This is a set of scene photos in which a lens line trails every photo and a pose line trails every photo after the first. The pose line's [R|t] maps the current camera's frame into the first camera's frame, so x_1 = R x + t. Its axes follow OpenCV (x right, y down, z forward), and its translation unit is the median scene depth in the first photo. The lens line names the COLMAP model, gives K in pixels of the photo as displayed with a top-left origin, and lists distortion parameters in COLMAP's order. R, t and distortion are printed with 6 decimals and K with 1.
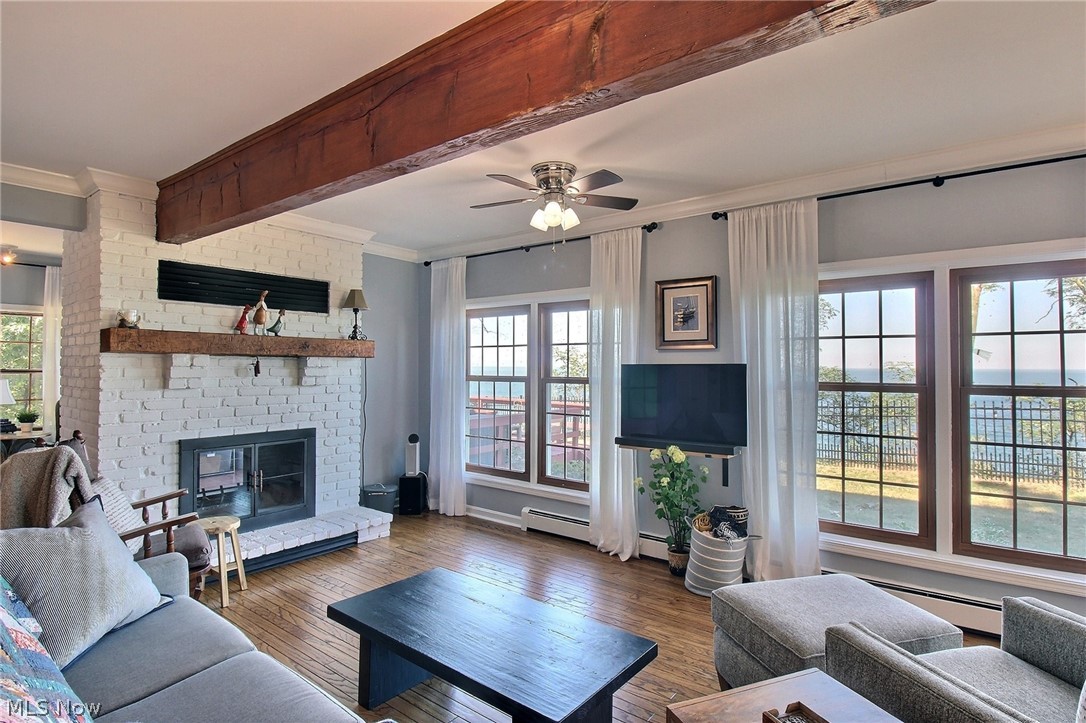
lens RADIAL K [[554.4, 0, 574.4], [0, 554.4, 356.0], [0, 0, 1]] dist [-0.001316, -0.000132]
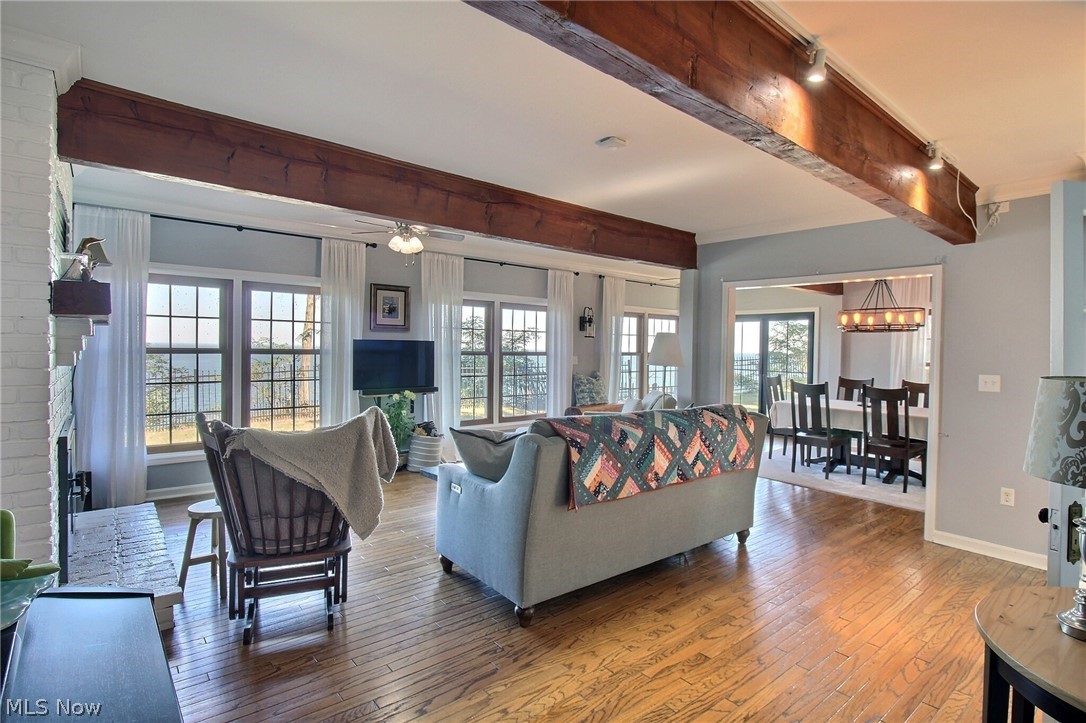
lens RADIAL K [[554.4, 0, 574.4], [0, 554.4, 356.0], [0, 0, 1]] dist [-0.001316, -0.000132]
pose [[0.200187, -0.006637, 0.979735, -1.187234], [-0.025976, 0.999590, 0.012079, 0.025937], [-0.979413, -0.027868, 0.199933, 0.181764]]
